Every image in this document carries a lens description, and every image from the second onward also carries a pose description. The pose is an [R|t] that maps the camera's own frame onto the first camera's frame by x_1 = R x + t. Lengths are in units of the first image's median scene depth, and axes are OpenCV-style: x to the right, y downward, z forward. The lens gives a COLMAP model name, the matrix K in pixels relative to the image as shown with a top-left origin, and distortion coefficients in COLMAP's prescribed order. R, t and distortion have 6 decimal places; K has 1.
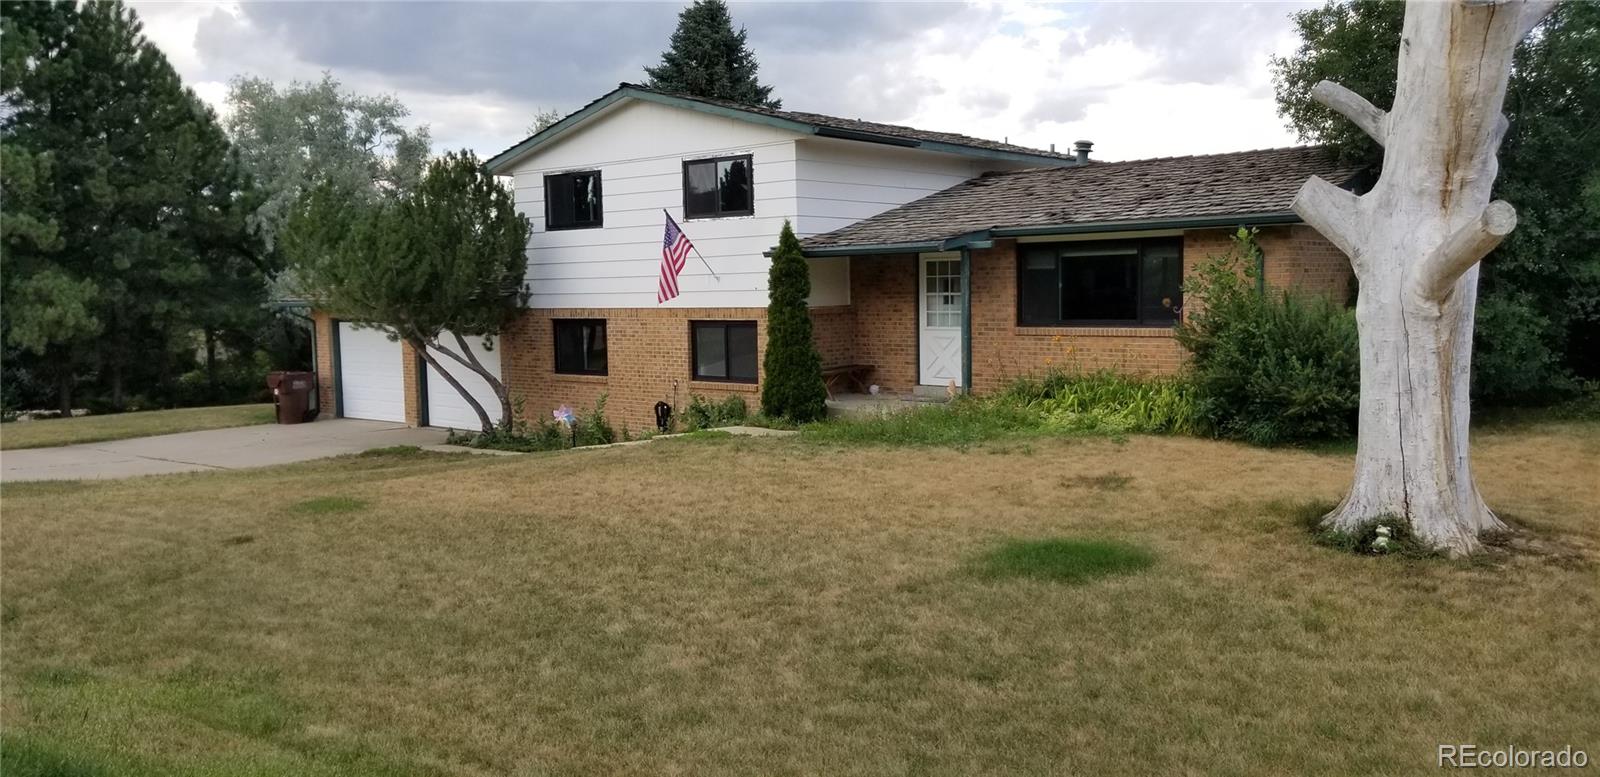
lens RADIAL K [[1271.3, 0, 800.7], [0, 1271.3, 369.0], [0, 0, 1]] dist [0.094747, -0.150118]
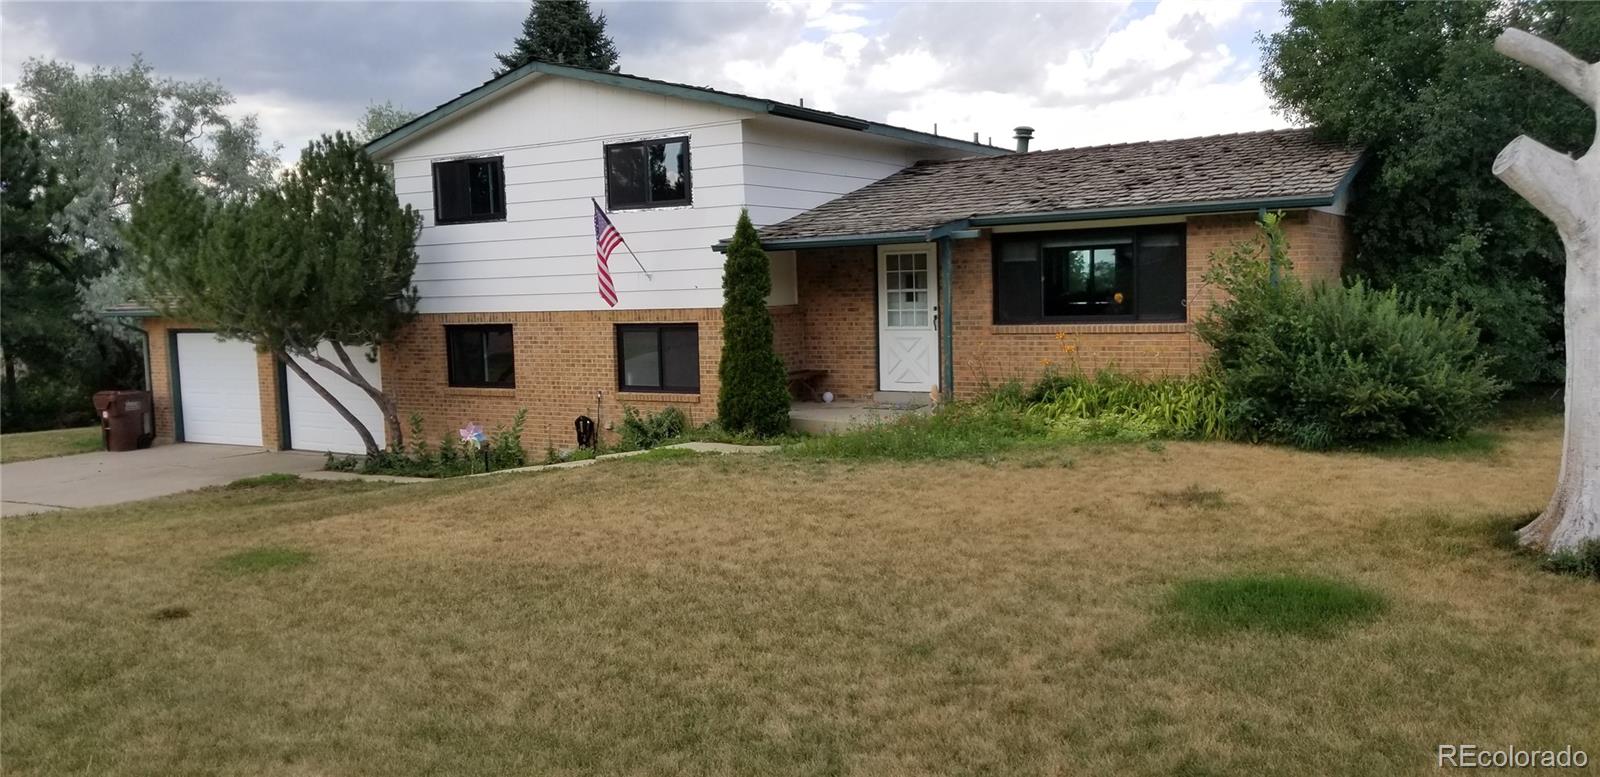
lens RADIAL K [[1260.5, 0, 772.5], [0, 1260.5, 384.3], [0, 0, 1]] dist [0.077444, -0.122962]
pose [[0.990687, -0.021925, 0.134384, -0.102897], [0.020809, 0.999736, 0.009708, -0.002471], [-0.134561, -0.006821, 0.990882, 0.114139]]
